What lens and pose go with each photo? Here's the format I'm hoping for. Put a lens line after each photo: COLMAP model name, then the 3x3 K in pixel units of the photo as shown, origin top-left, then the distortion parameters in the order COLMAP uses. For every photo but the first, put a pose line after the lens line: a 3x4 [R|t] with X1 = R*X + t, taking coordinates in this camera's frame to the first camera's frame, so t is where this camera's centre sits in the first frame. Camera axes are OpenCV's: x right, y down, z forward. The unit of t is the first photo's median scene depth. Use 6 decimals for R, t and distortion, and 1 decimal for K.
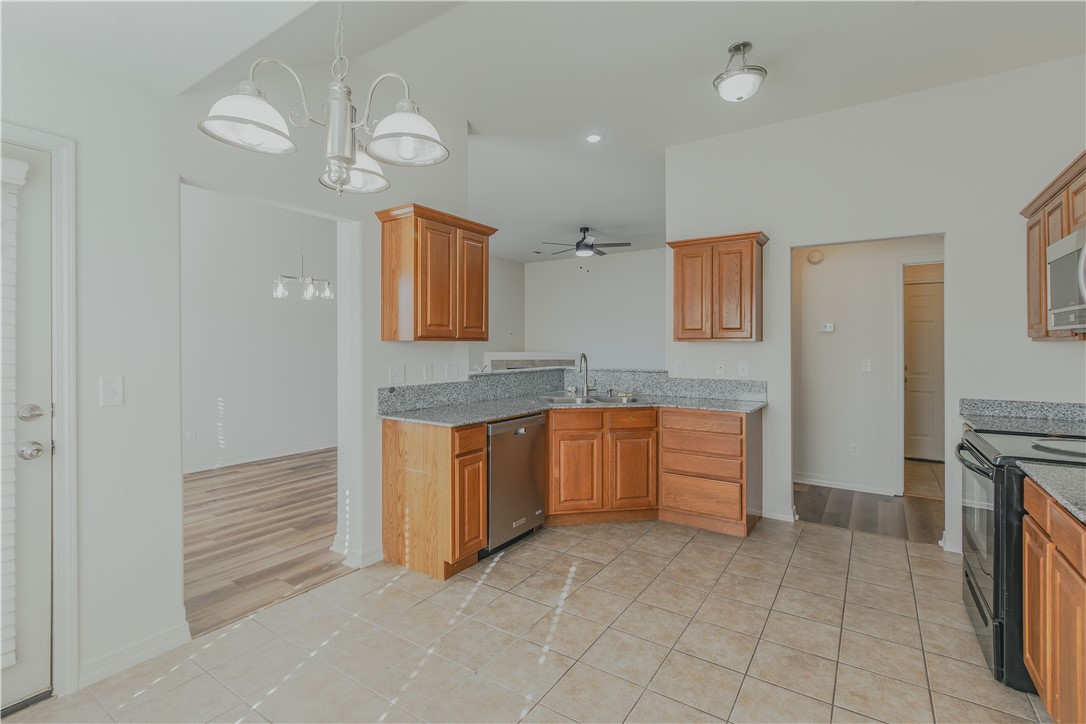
lens RADIAL K [[507.8, 0, 533.3], [0, 507.8, 360.8], [0, 0, 1]] dist [0.002418, 0.000663]
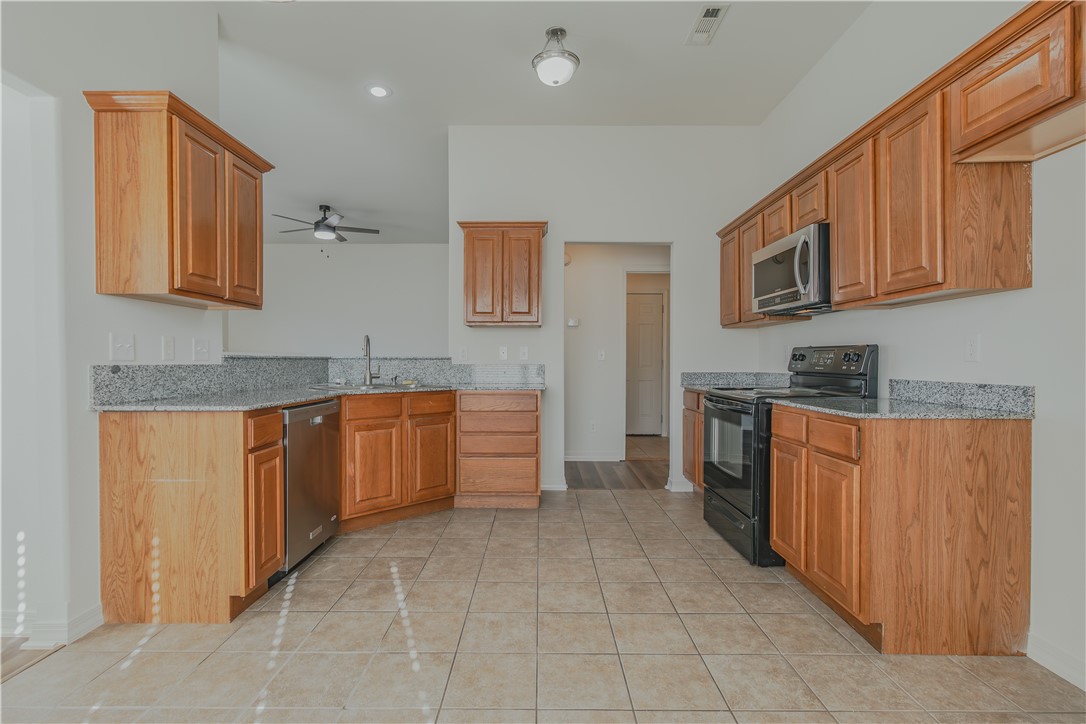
lens RADIAL K [[507.8, 0, 539.4], [0, 507.8, 381.7], [0, 0, 1]] dist [0.002418, 0.000663]
pose [[0.828304, -0.021249, 0.559875, -0.197489], [0.014974, 0.999763, 0.015790, 0.074257], [-0.560078, -0.004696, 0.828426, 0.132000]]
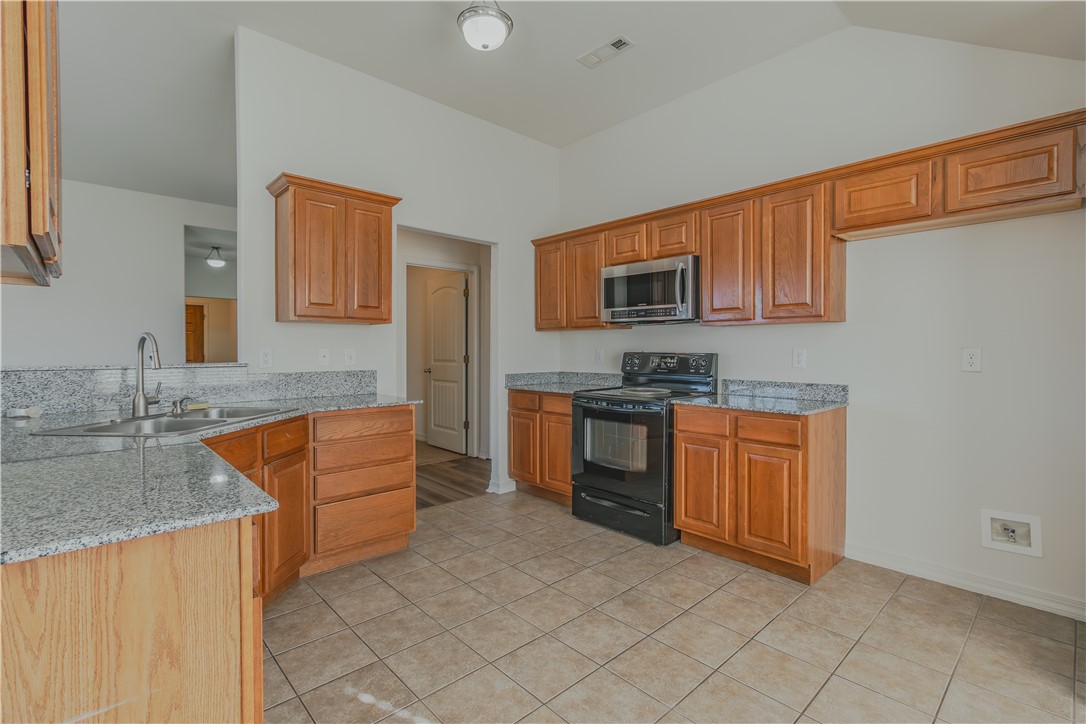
lens RADIAL K [[507.8, 0, 532.6], [0, 507.8, 367.7], [0, 0, 1]] dist [0.002418, 0.000663]
pose [[0.223844, -0.039451, 0.973826, -0.427262], [0.027922, 0.999030, 0.034054, 0.016990], [-0.974225, 0.019568, 0.224729, 0.669125]]
